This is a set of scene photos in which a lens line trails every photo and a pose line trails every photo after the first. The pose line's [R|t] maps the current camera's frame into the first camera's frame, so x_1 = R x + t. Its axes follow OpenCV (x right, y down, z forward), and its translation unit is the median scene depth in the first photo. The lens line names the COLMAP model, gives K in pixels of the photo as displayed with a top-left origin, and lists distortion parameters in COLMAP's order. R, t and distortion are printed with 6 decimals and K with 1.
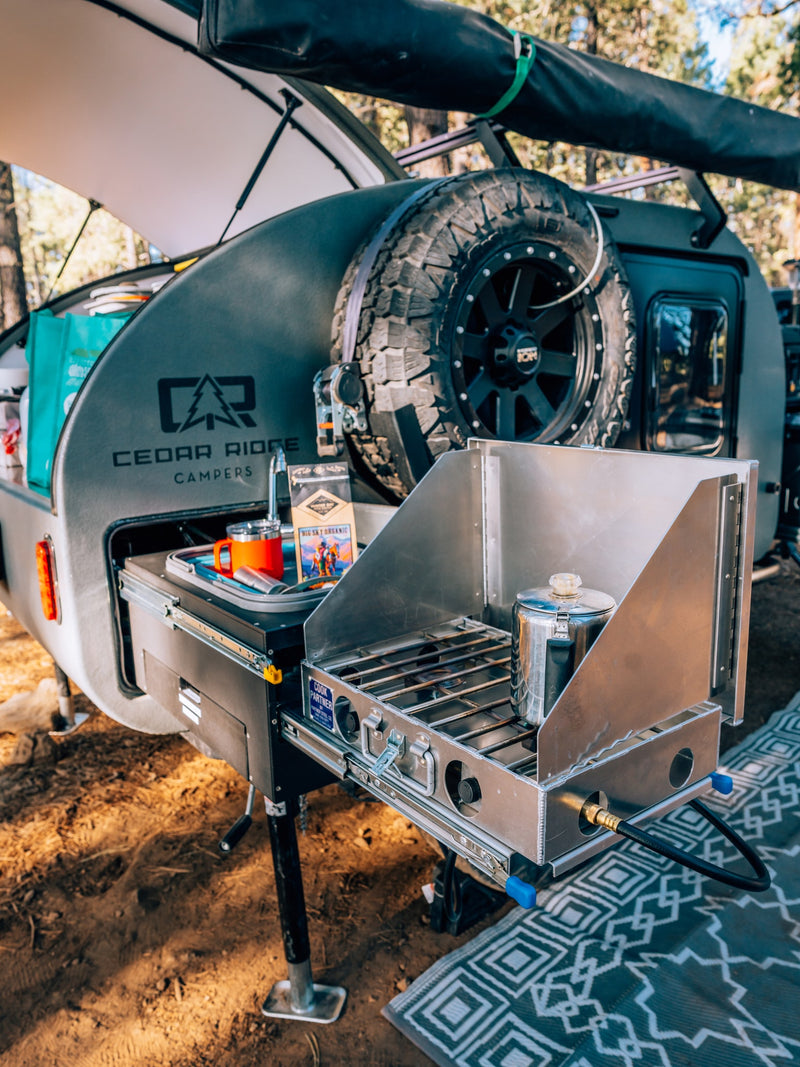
lens RADIAL K [[800.3, 0, 400.2], [0, 800.3, 539.1], [0, 0, 1]] dist [-0.027331, 0.035991]
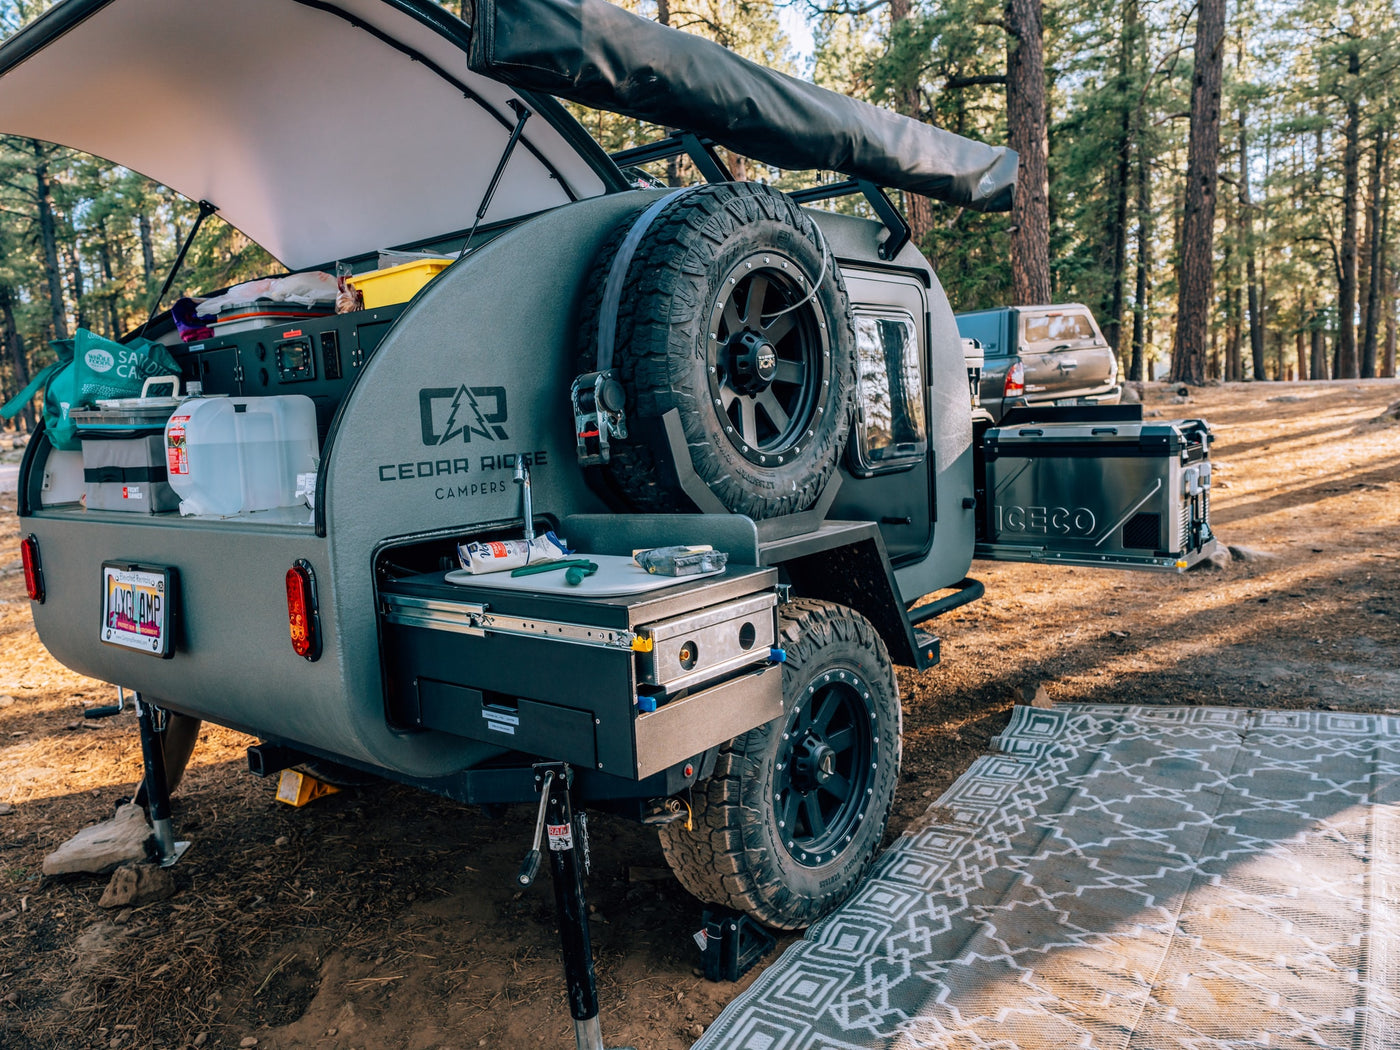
lens RADIAL K [[1050.0, 0, 695.4], [0, 1050.0, 533.3], [0, 0, 1]] dist [-0.027331, 0.035991]
pose [[0.968612, -0.056812, 0.241997, -0.274989], [0.079827, 0.993059, -0.086379, 0.096249], [-0.235410, 0.102986, 0.966424, -0.246248]]
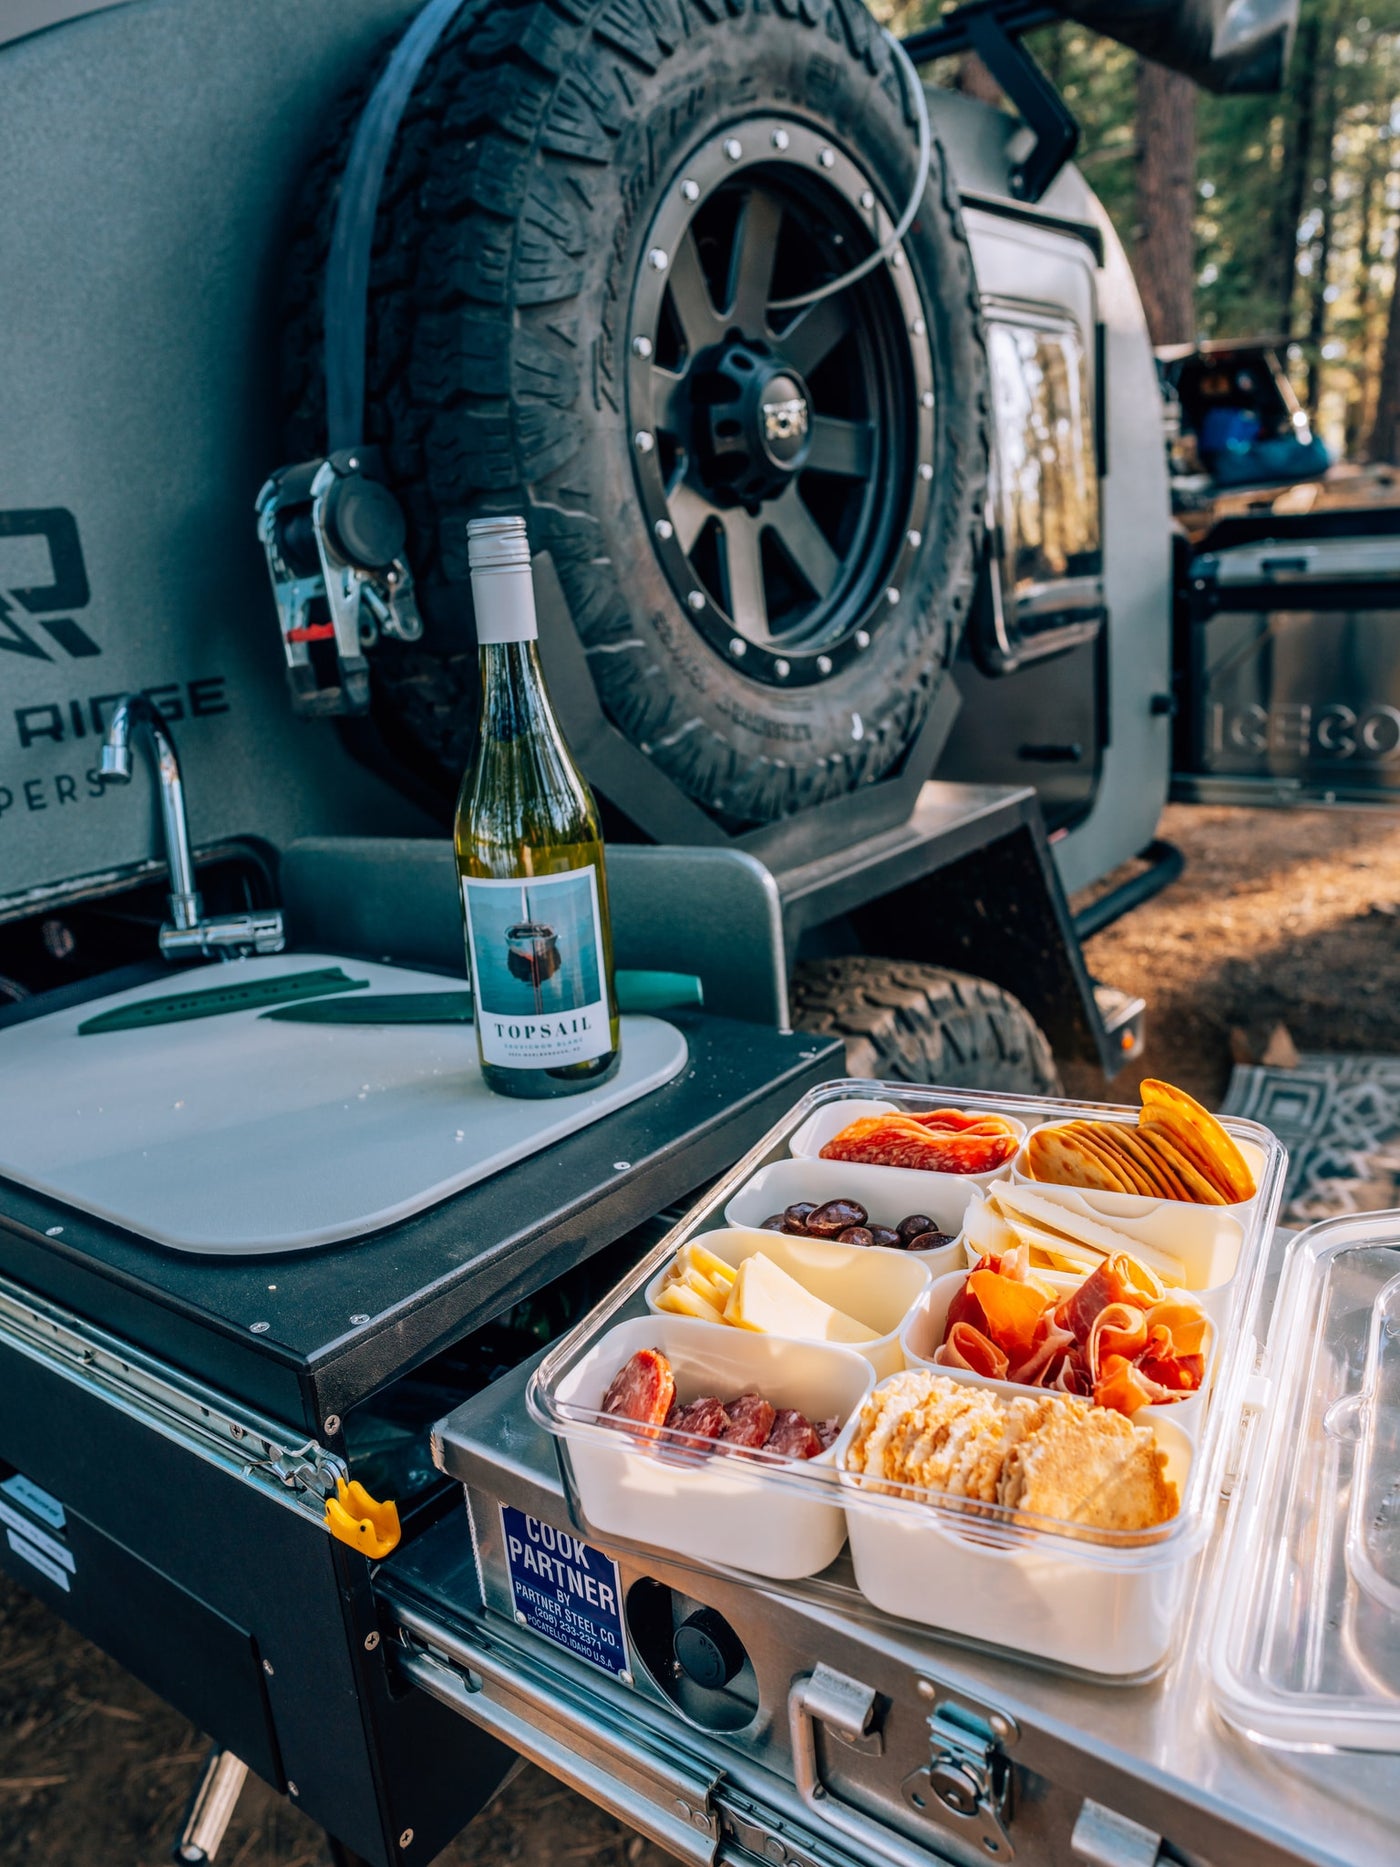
lens RADIAL K [[1400.3, 0, 697.2], [0, 1400.3, 939.8], [0, 0, 1]] dist [-0.027331, 0.035991]
pose [[0.962429, -0.132585, 0.236962, -0.089950], [0.116592, 0.989925, 0.080342, -0.035087], [-0.245227, -0.049695, 0.968191, 0.336858]]
